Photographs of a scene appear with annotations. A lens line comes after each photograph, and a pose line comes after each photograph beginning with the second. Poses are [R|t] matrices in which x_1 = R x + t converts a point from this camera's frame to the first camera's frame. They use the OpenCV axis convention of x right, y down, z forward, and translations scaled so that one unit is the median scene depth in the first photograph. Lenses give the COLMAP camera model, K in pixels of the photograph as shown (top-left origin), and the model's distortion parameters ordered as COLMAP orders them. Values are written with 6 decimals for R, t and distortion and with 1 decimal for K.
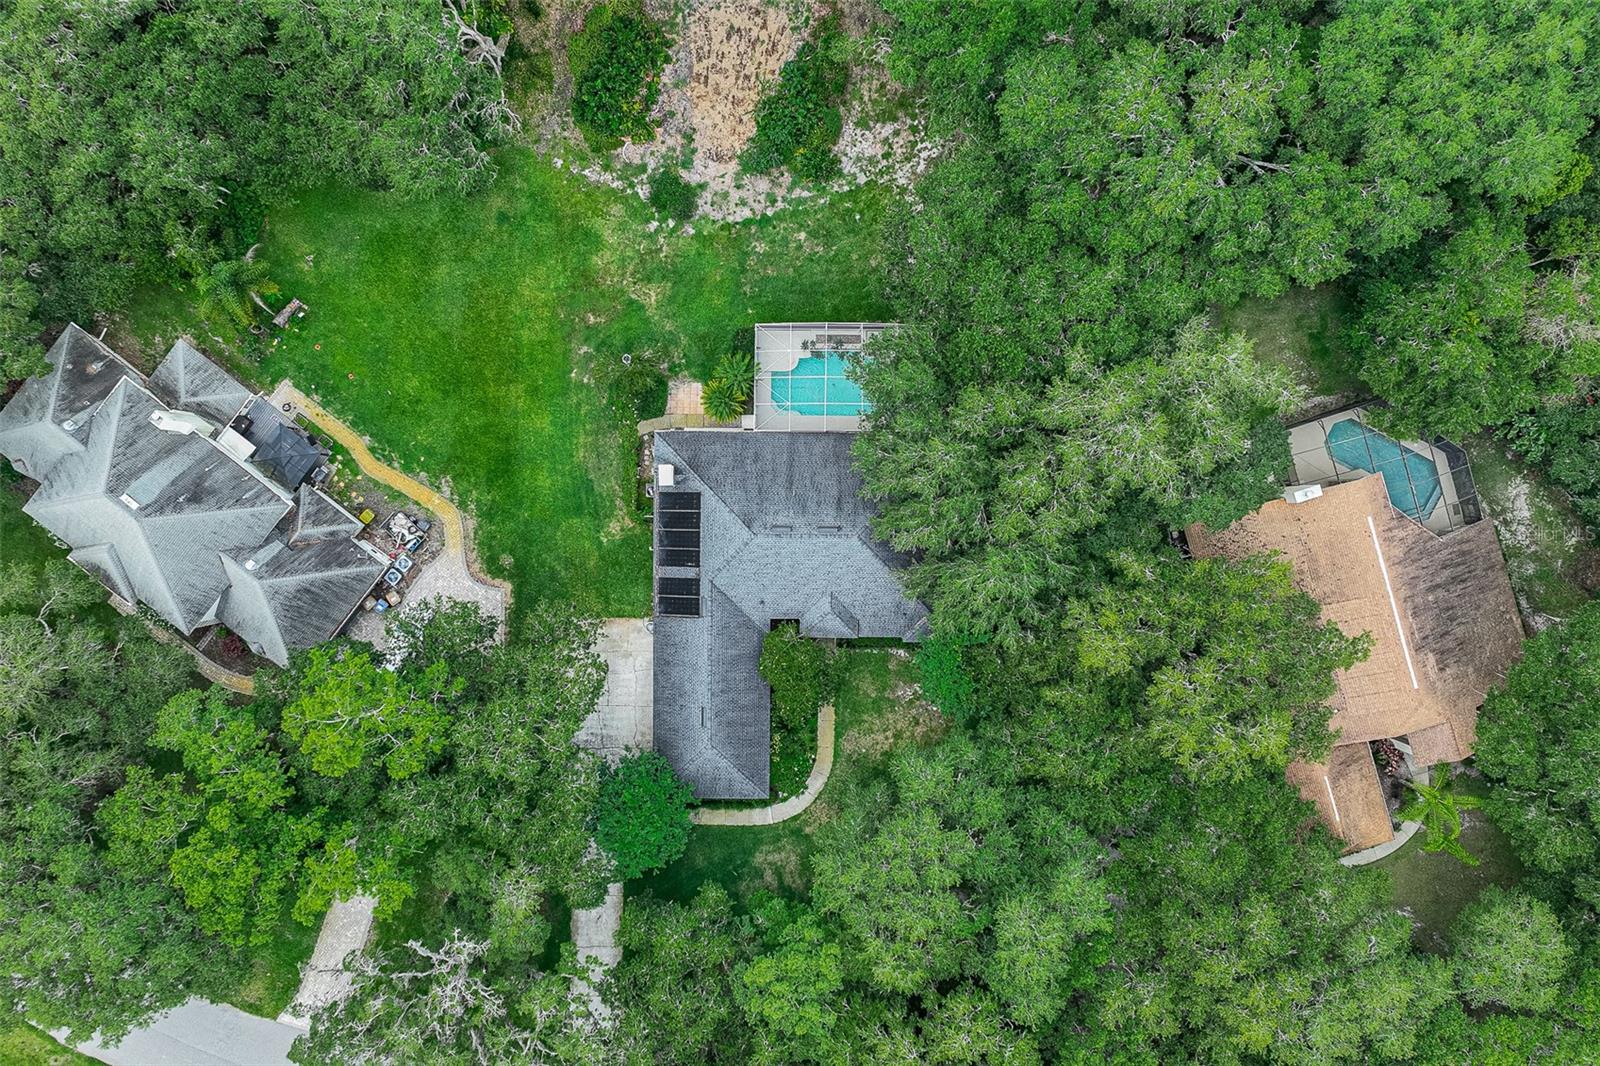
lens RADIAL K [[1120.4, 0, 802.3], [0, 1120.4, 532.4], [0, 0, 1]] dist [-0.006890, -0.007403]
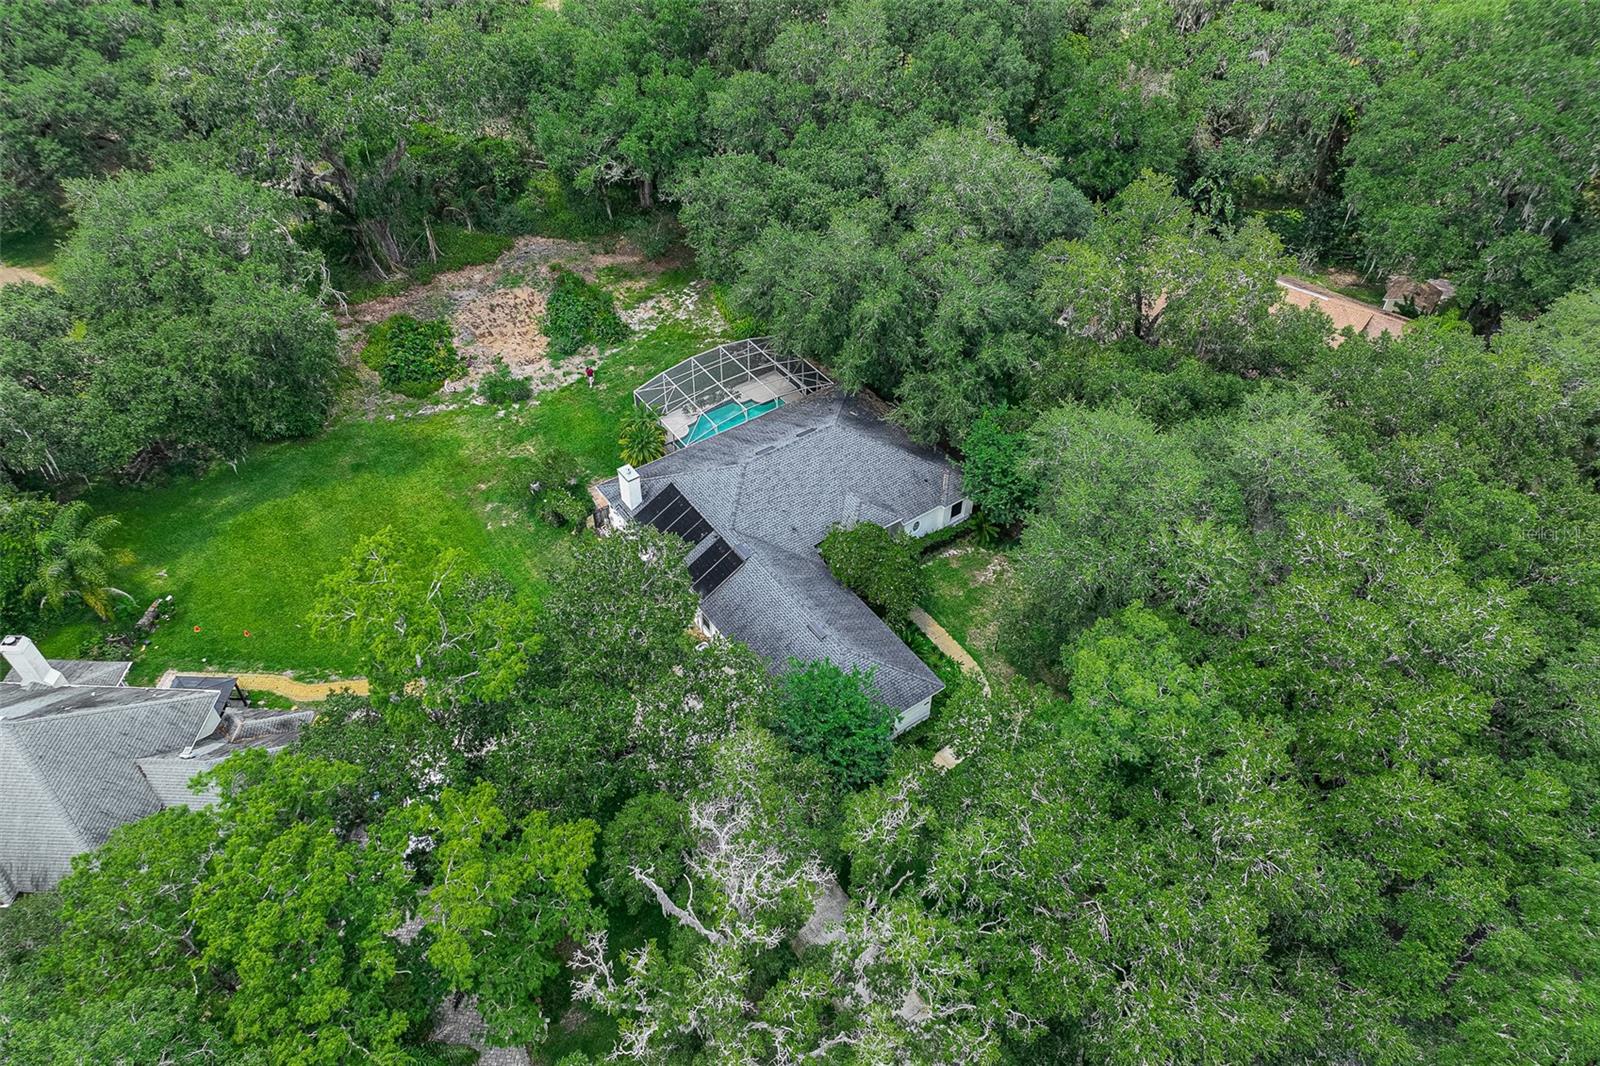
lens RADIAL K [[1120.4, 0, 796.8], [0, 1120.4, 533.4], [0, 0, 1]] dist [-0.006890, -0.007403]
pose [[0.815172, -0.401901, 0.417098, -0.388371], [0.579192, 0.558597, -0.593722, 0.566377], [0.005628, 0.725566, 0.688130, 0.365247]]
